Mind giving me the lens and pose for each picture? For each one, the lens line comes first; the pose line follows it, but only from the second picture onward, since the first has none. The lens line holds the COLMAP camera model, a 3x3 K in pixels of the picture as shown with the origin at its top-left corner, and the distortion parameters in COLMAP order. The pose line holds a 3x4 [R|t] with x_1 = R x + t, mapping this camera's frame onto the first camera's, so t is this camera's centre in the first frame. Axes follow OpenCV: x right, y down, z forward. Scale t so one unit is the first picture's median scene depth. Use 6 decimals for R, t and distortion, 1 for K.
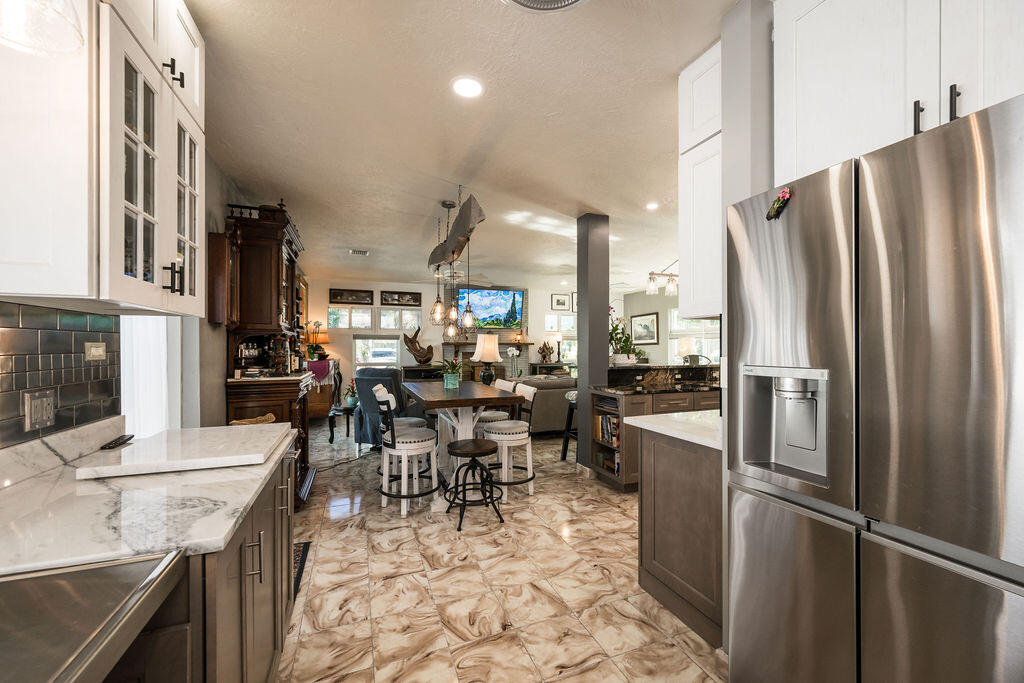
lens RADIAL K [[401.8, 0, 513.2], [0, 401.8, 347.1], [0, 0, 1]] dist [-0.003023, -0.000008]
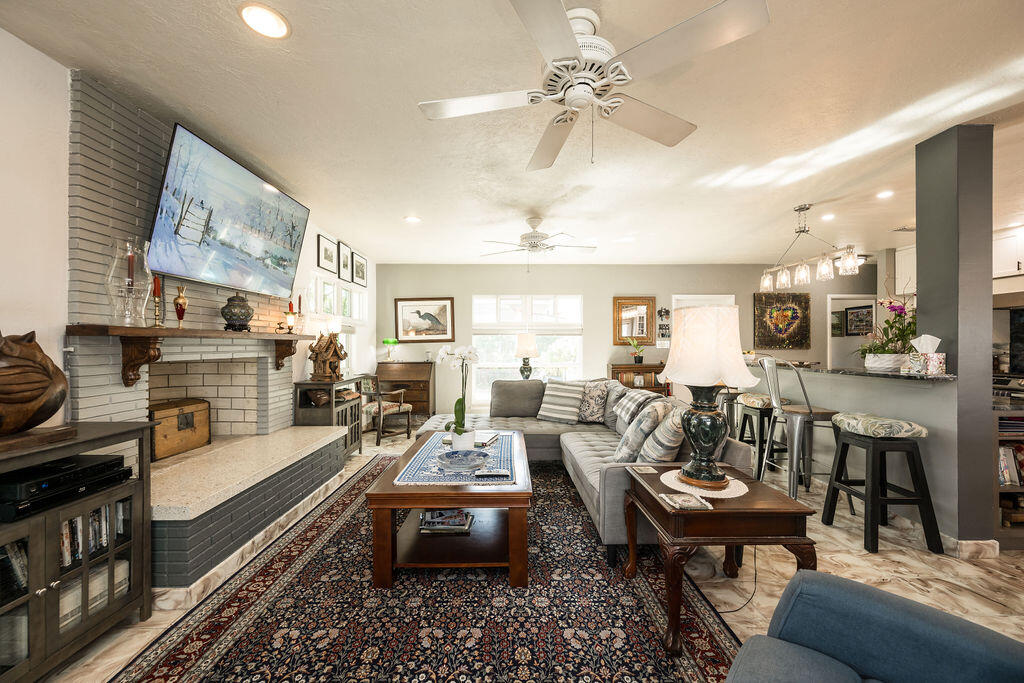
lens RADIAL K [[400.8, 0, 511.2], [0, 400.8, 345.0], [0, 0, 1]] dist [0.002855, 0.000086]
pose [[0.350384, 0.002239, 0.936603, -0.814350], [0.000911, 0.999996, -0.002731, 0.004521], [-0.936606, 0.001810, 0.350381, 1.822254]]
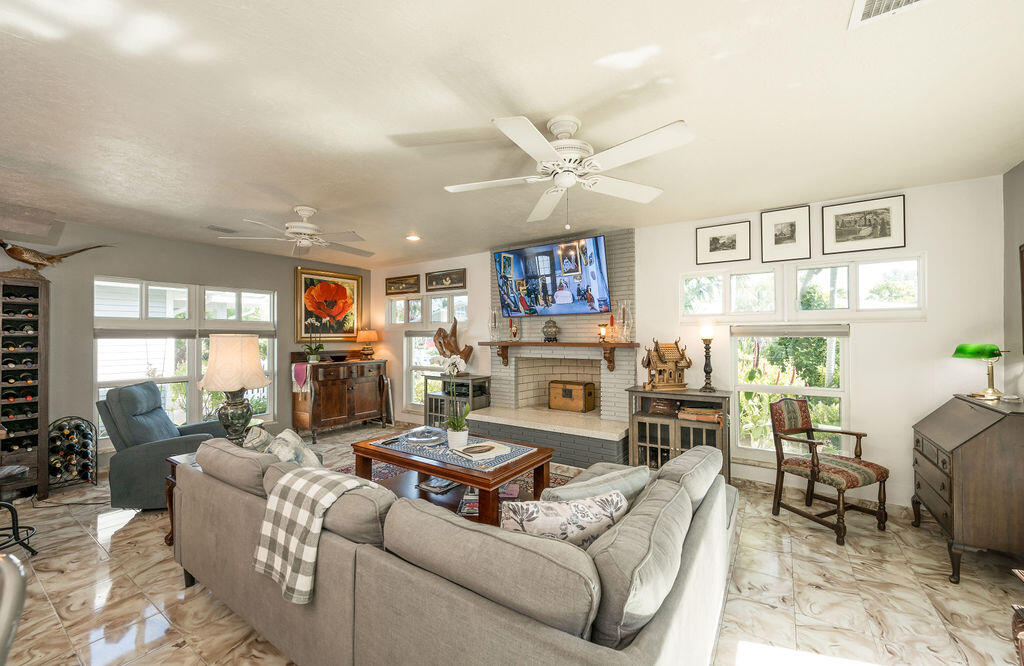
lens RADIAL K [[401.1, 0, 511.1], [0, 401.1, 333.6], [0, 0, 1]] dist [0.000040, -0.000441]
pose [[0.566745, -0.004236, -0.823883, 0.975375], [-0.000199, 0.999986, -0.005278, -0.052562], [0.823894, 0.003156, 0.566736, 1.753061]]
